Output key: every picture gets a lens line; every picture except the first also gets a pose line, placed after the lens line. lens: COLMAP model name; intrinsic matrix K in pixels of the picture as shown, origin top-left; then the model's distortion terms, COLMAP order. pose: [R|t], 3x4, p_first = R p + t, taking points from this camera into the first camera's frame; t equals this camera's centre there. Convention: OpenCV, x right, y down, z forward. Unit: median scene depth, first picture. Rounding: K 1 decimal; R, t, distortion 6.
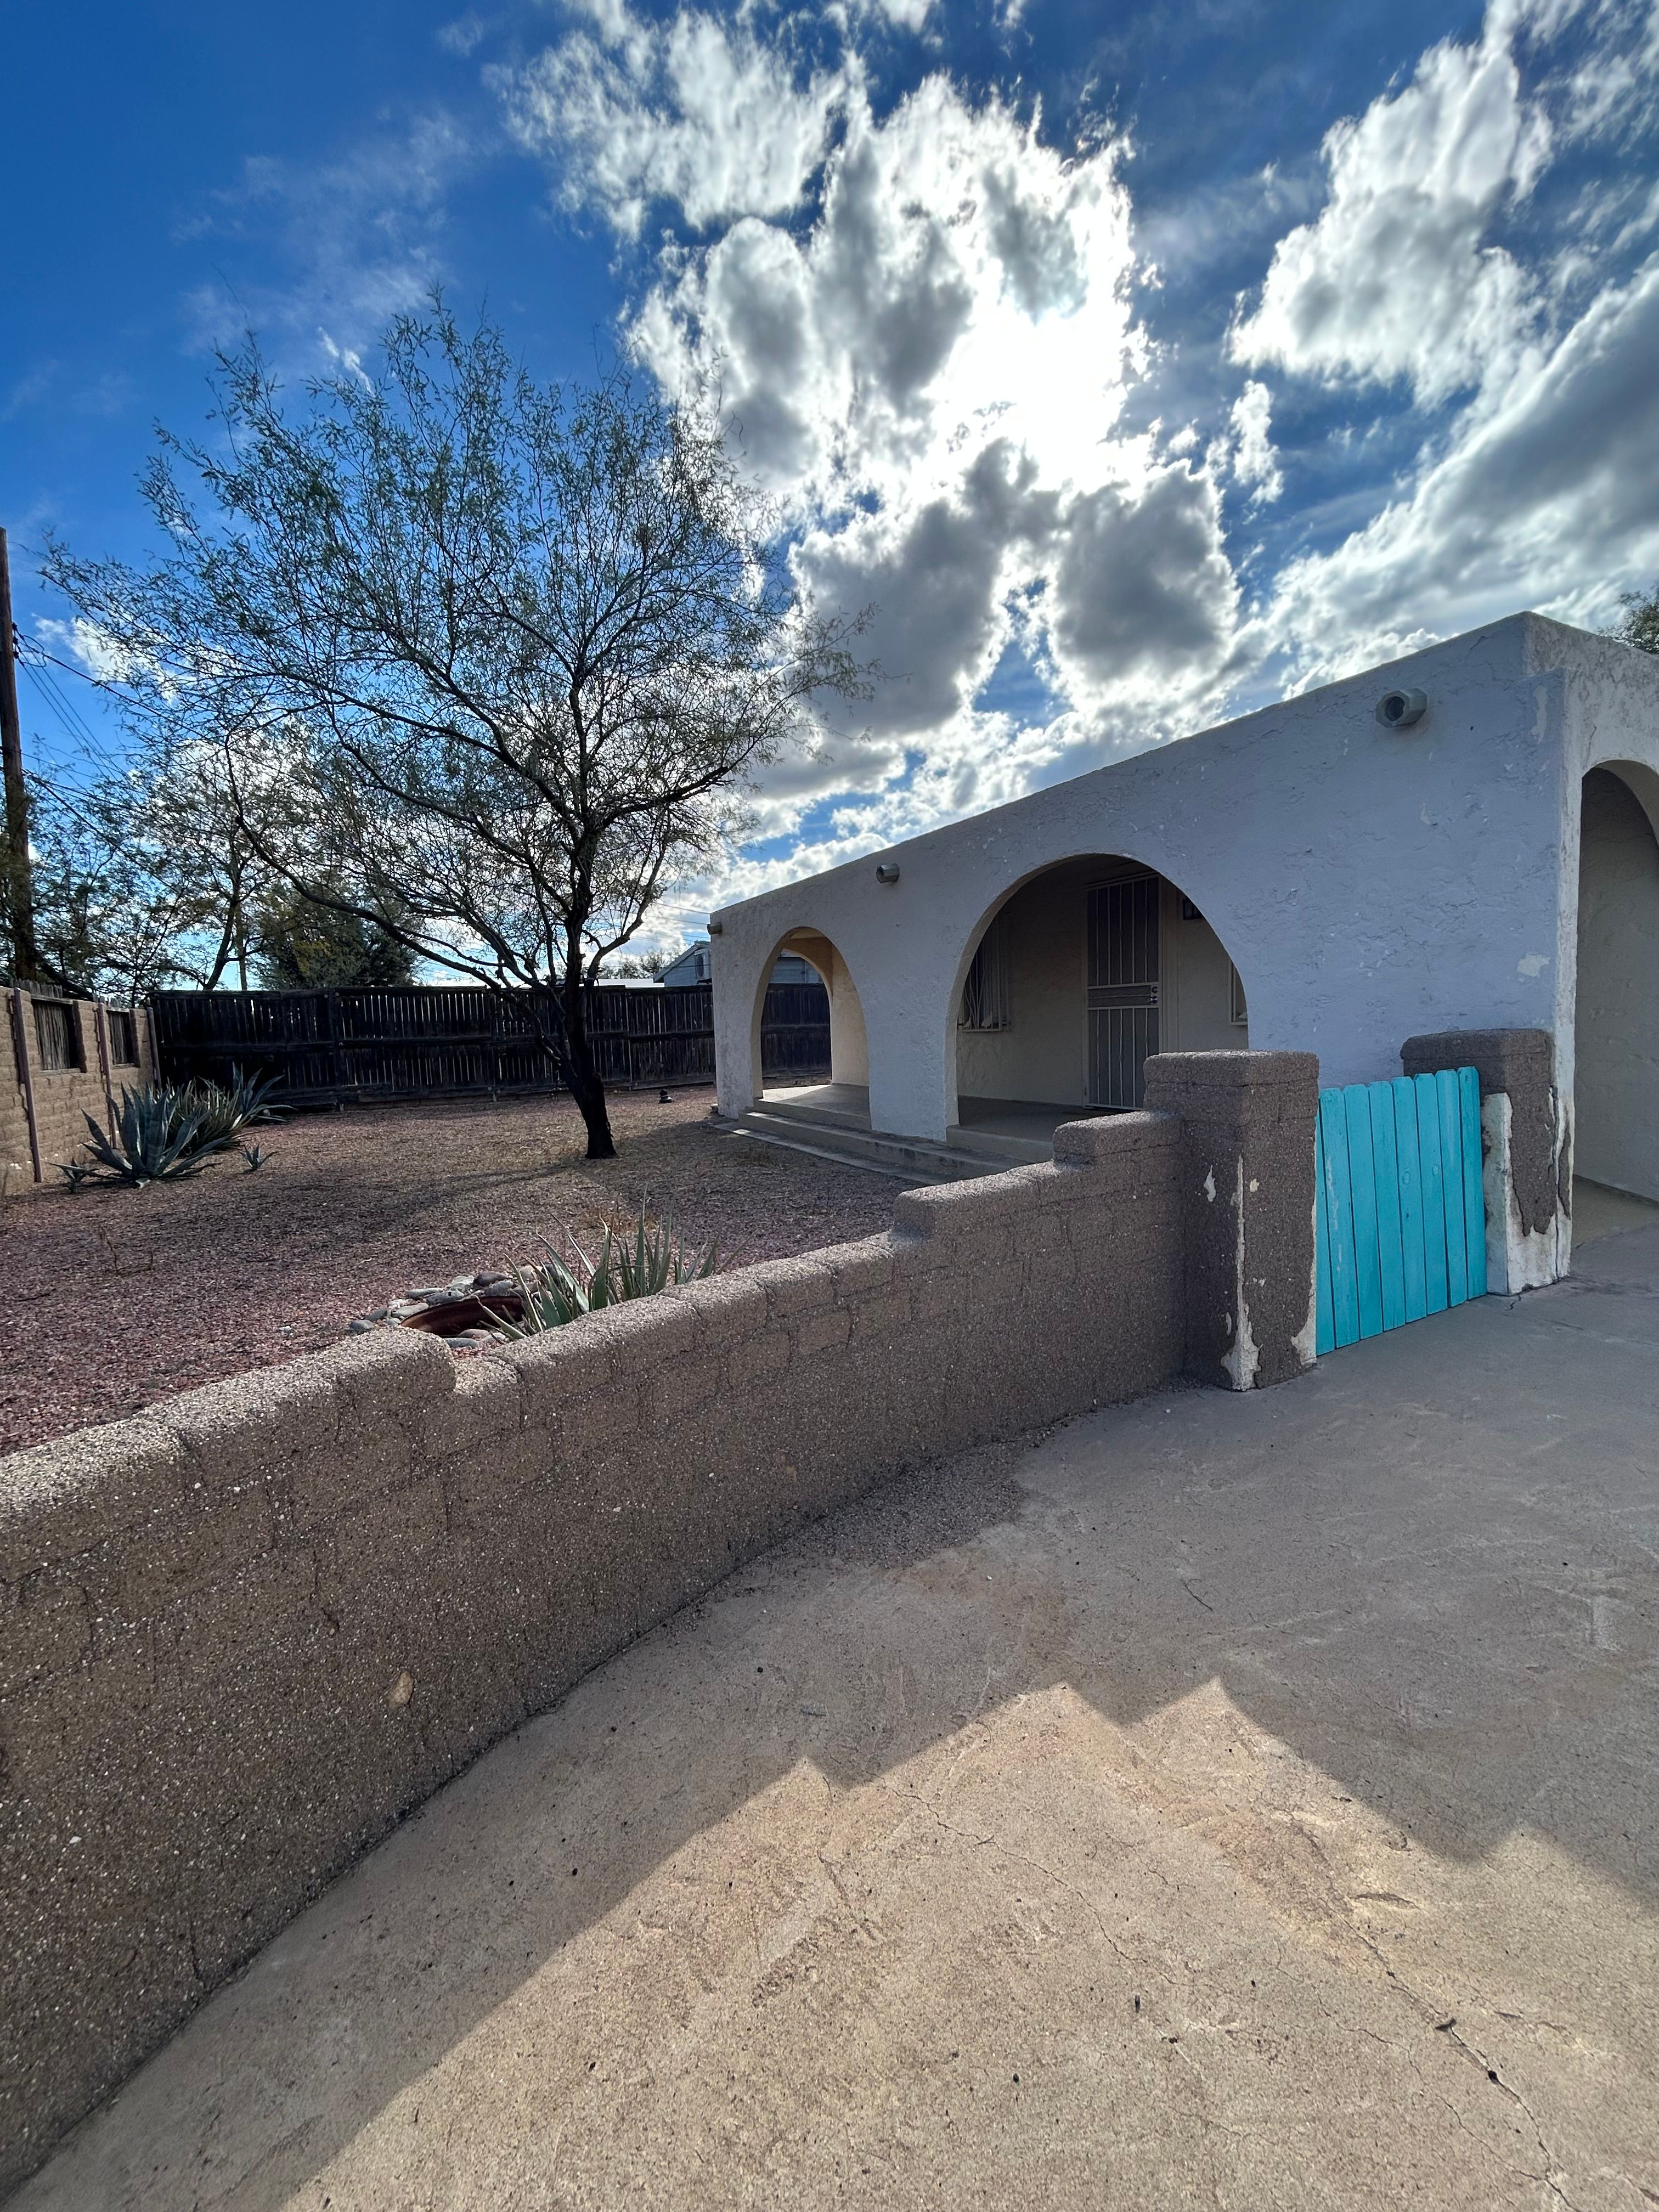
lens RADIAL K [[899.7, 0, 828.9], [0, 899.7, 1096.2], [0, 0, 1]] dist [-0.007593, 0.001096]
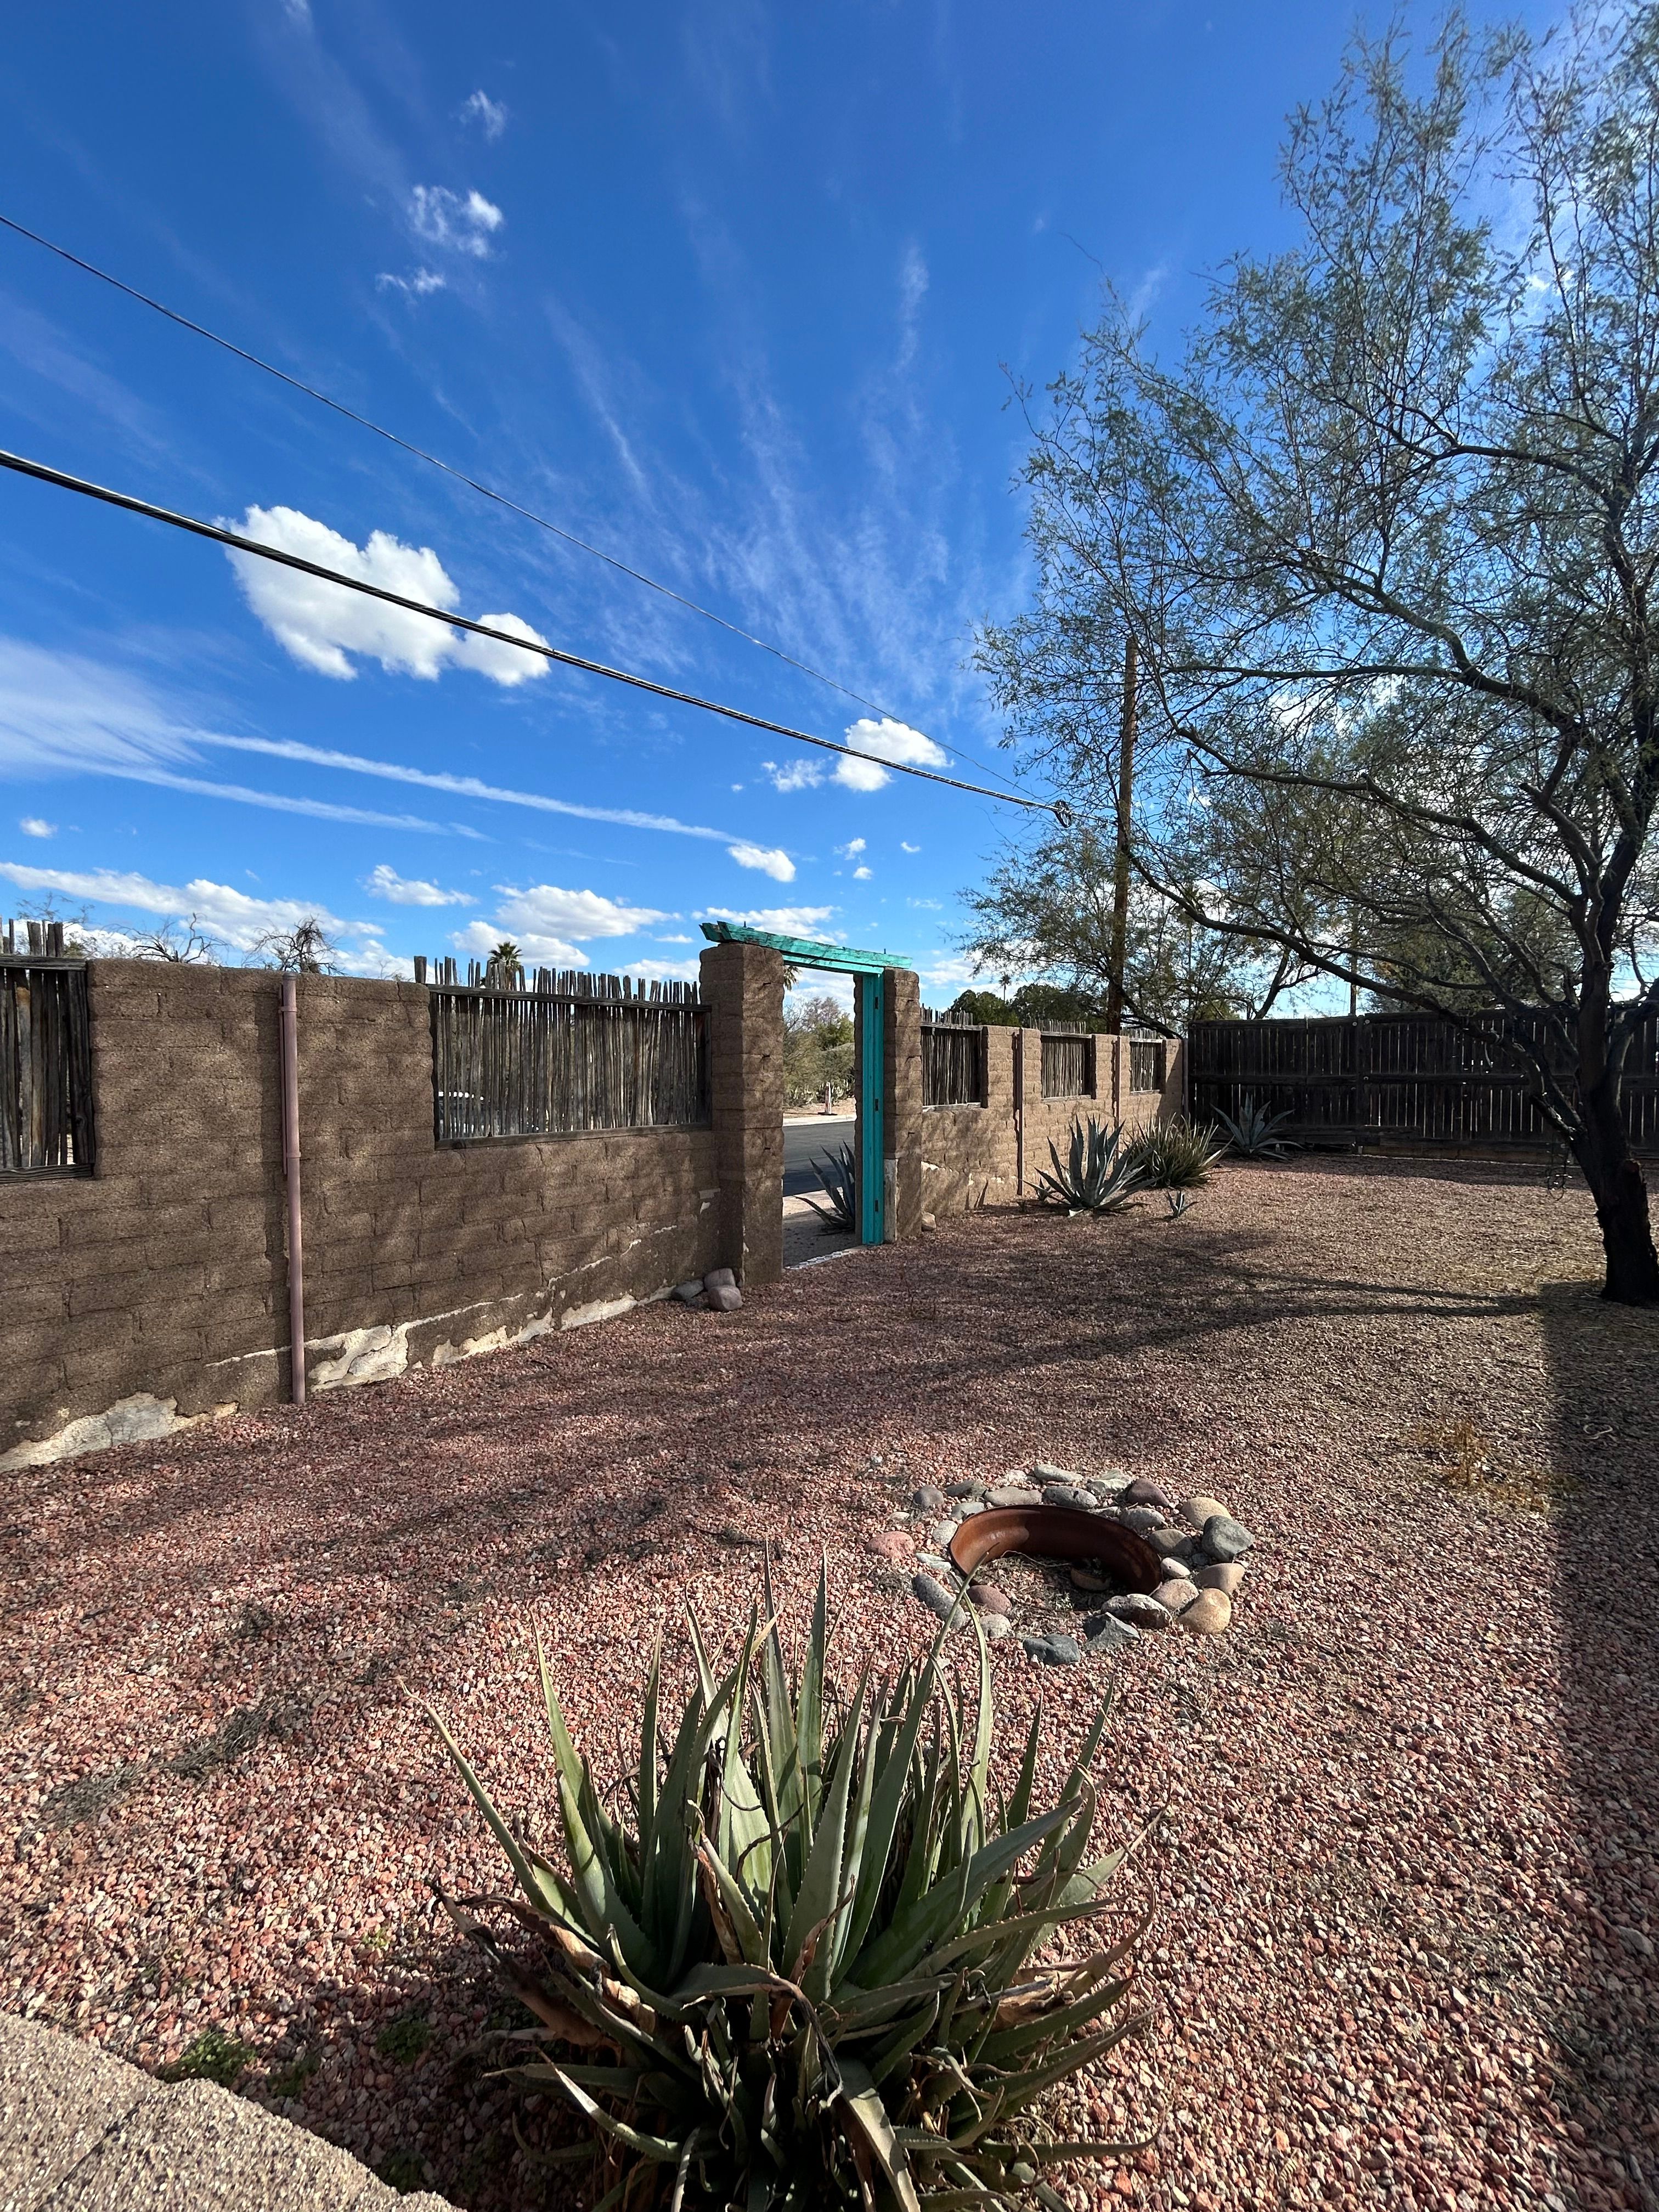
lens RADIAL K [[899.7, 0, 830.4], [0, 899.7, 1103.4], [0, 0, 1]] dist [-0.007593, 0.001096]
pose [[0.428937, 0.064156, -0.901053, 0.047993], [-0.075713, 0.996518, 0.034911, -0.044103], [0.900156, 0.053246, 0.432301, 0.272210]]
